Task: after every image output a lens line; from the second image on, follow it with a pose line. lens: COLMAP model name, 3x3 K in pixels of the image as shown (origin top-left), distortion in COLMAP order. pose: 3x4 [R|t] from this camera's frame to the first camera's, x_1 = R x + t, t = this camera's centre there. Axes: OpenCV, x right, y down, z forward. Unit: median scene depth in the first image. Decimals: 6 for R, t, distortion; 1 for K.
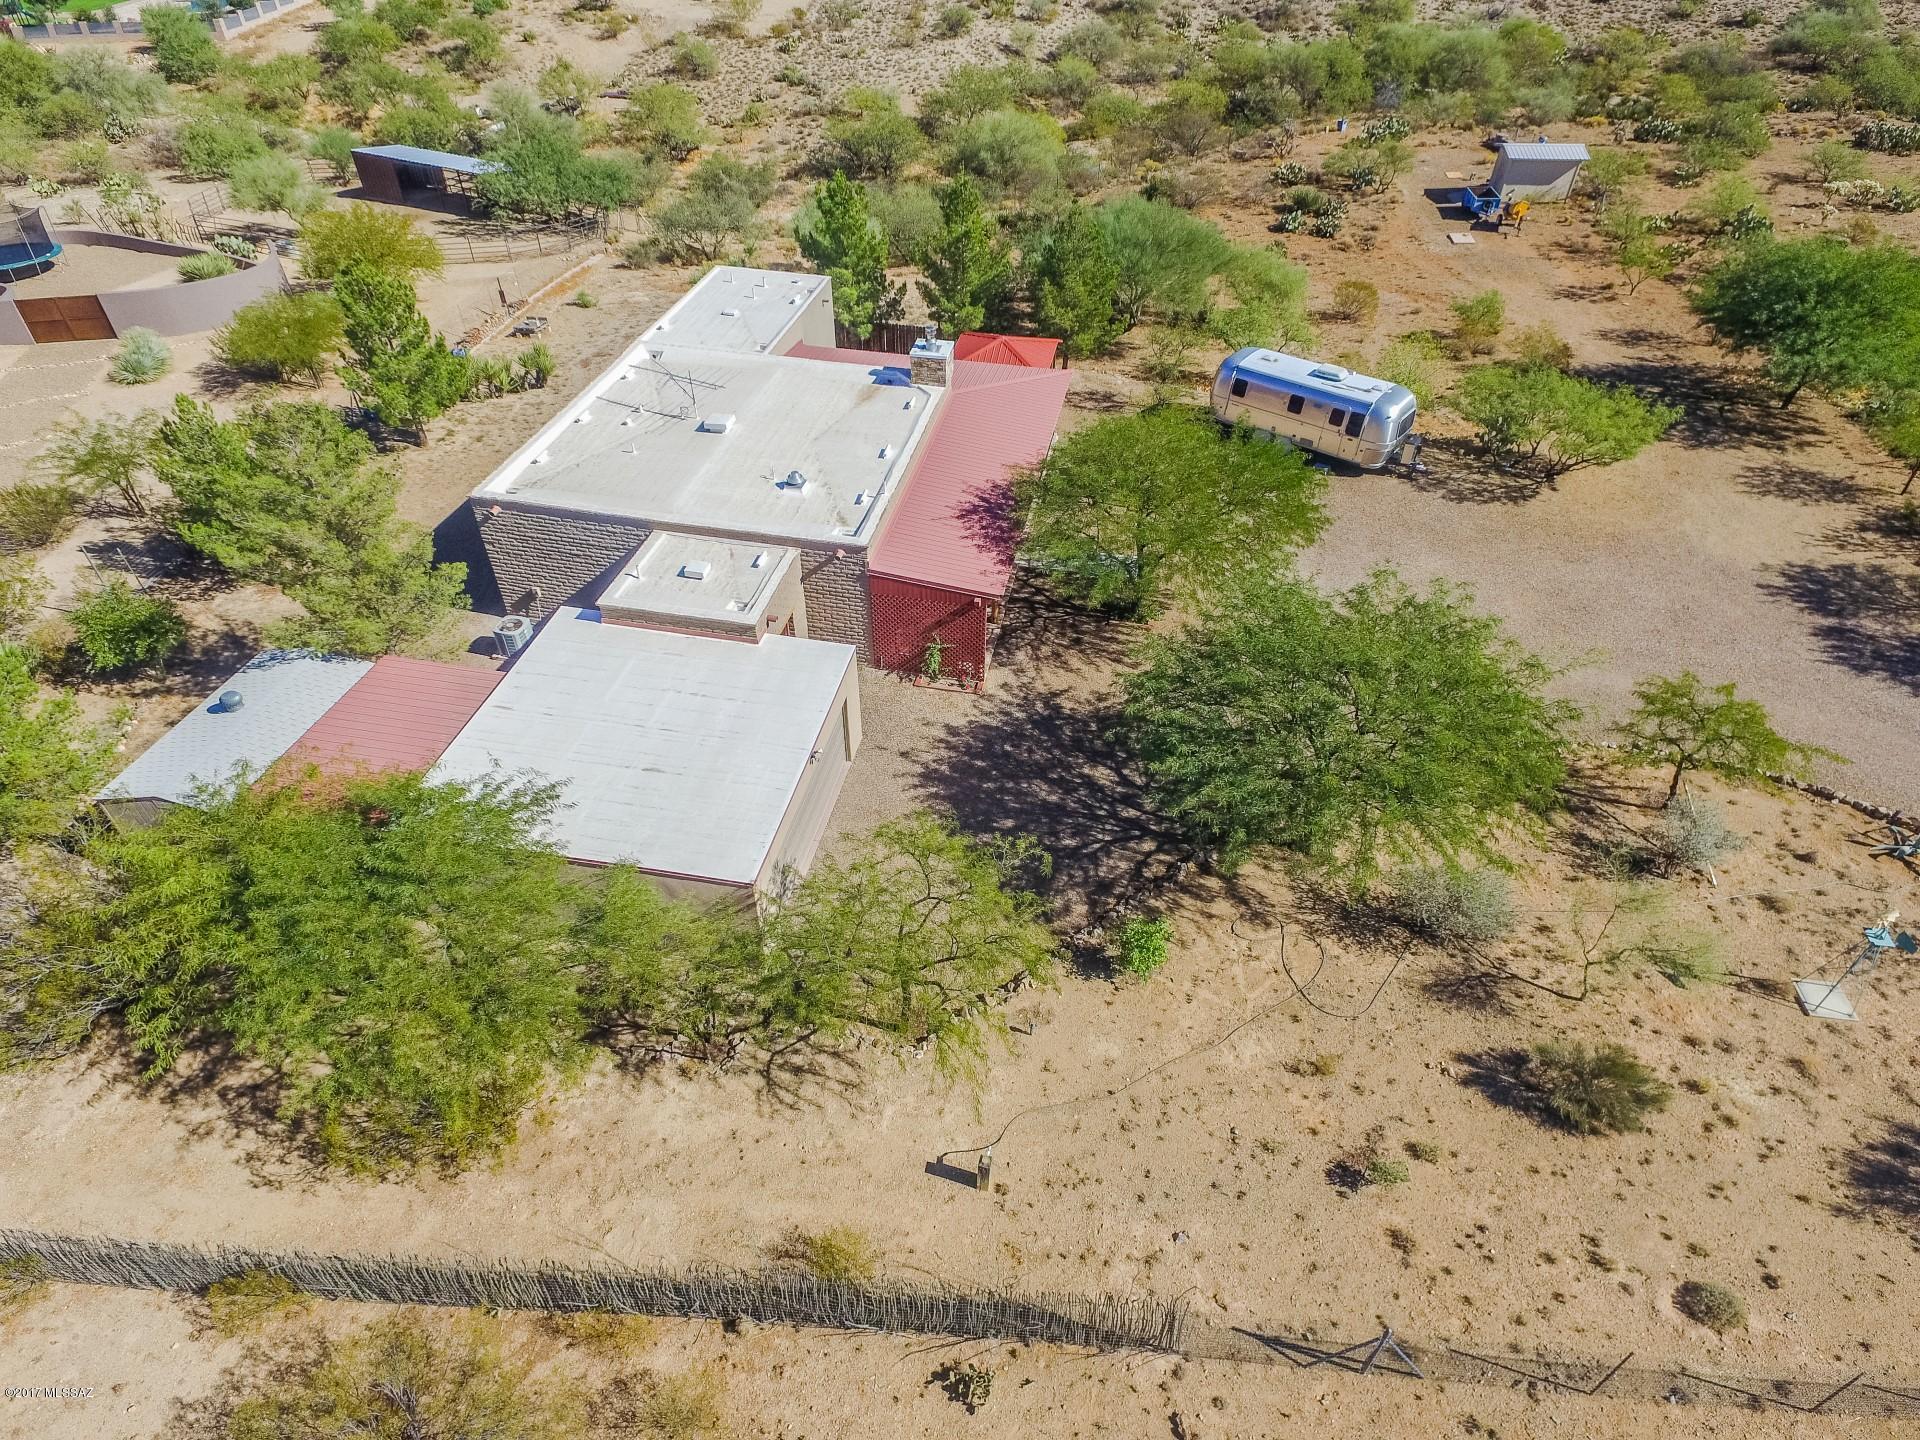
lens RADIAL K [[1070.7, 0, 960.3], [0, 1070.7, 729.3], [0, 0, 1]] dist [0.132080, -0.084674]
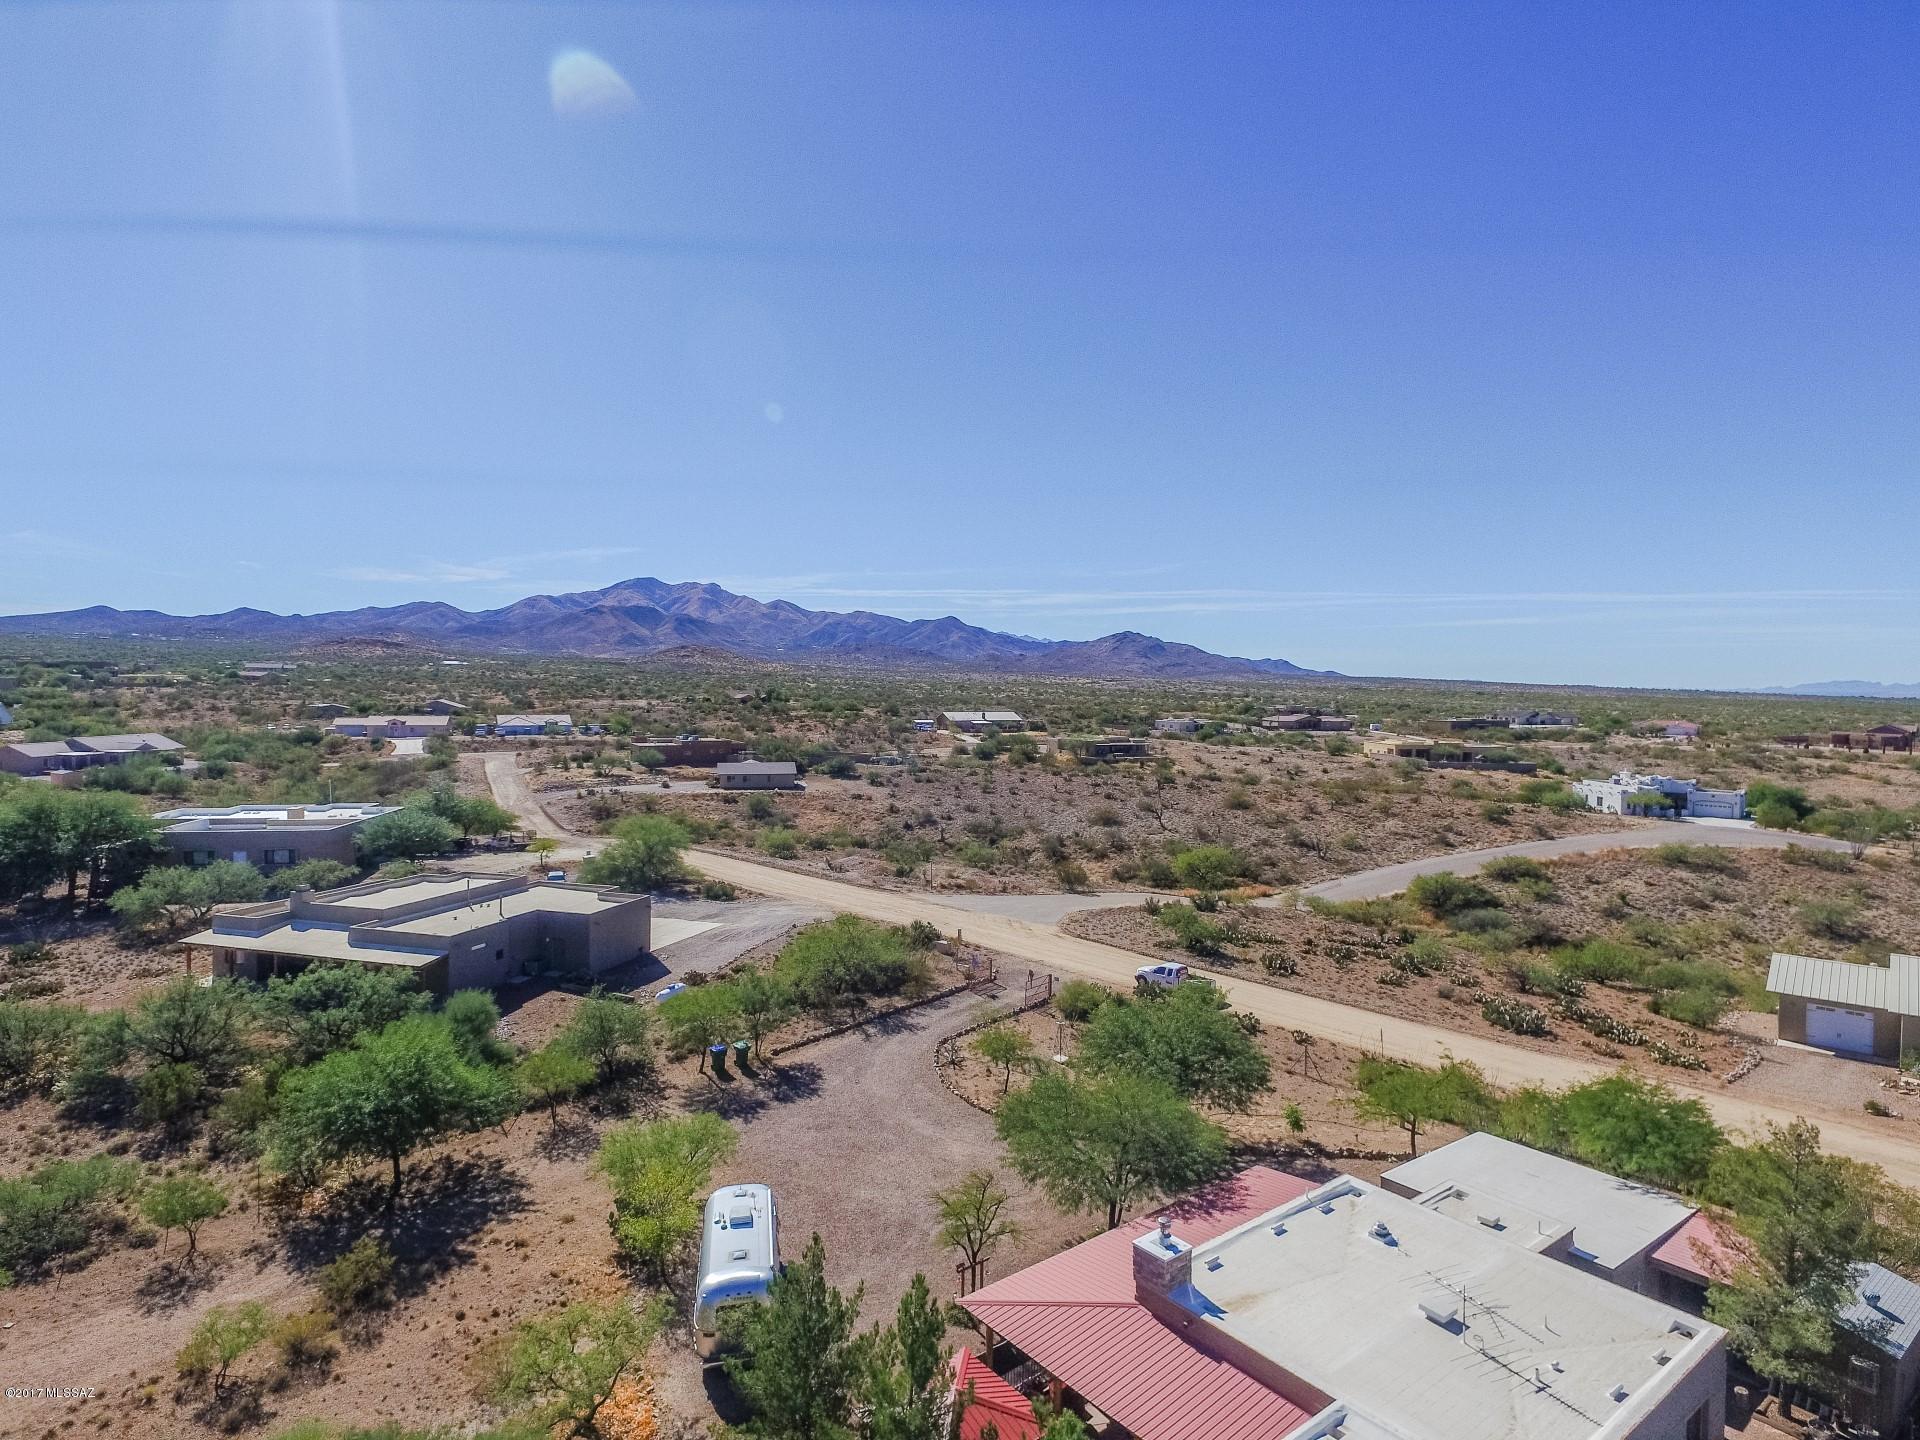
lens RADIAL K [[1073.5, 0, 960.0], [0, 1073.5, 720.0], [0, 0, 1]] dist [0.133014, -0.081367]
pose [[-0.769808, -0.039671, 0.637042, -0.457159], [0.407387, 0.737794, 0.538235, -1.221336], [-0.491358, 0.673860, -0.551798, 1.290793]]
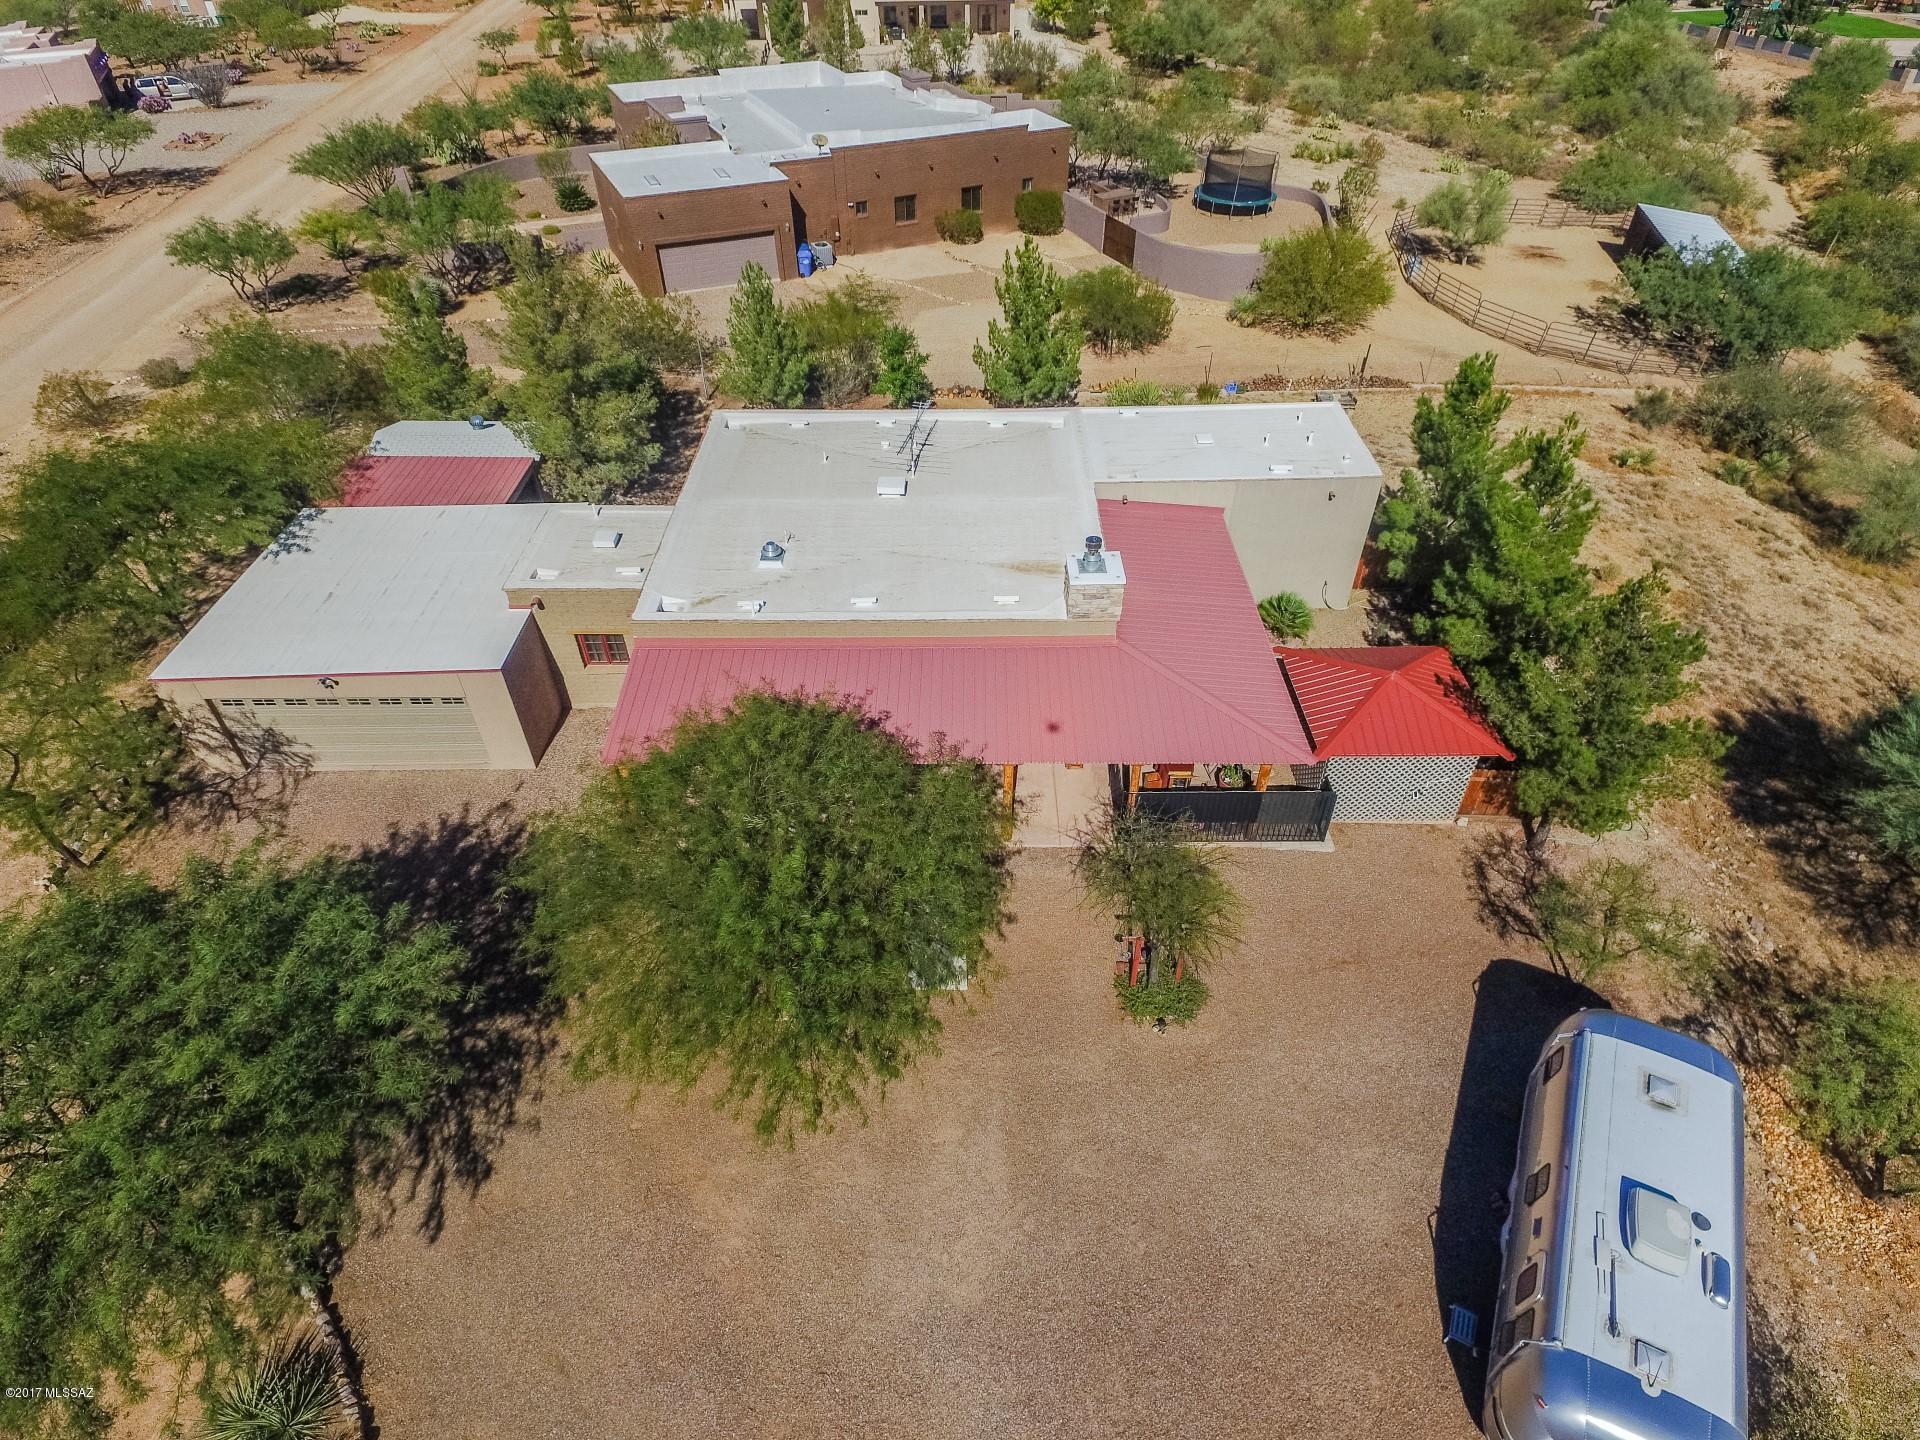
lens RADIAL K [[1070.7, 0, 960.3], [0, 1070.7, 729.3], [0, 0, 1]] dist [0.132080, -0.084674]
pose [[0.195446, 0.626993, -0.754109, 0.535165], [-0.637506, 0.665539, 0.388128, -0.491724], [0.745243, 0.404891, 0.529789, 0.615875]]
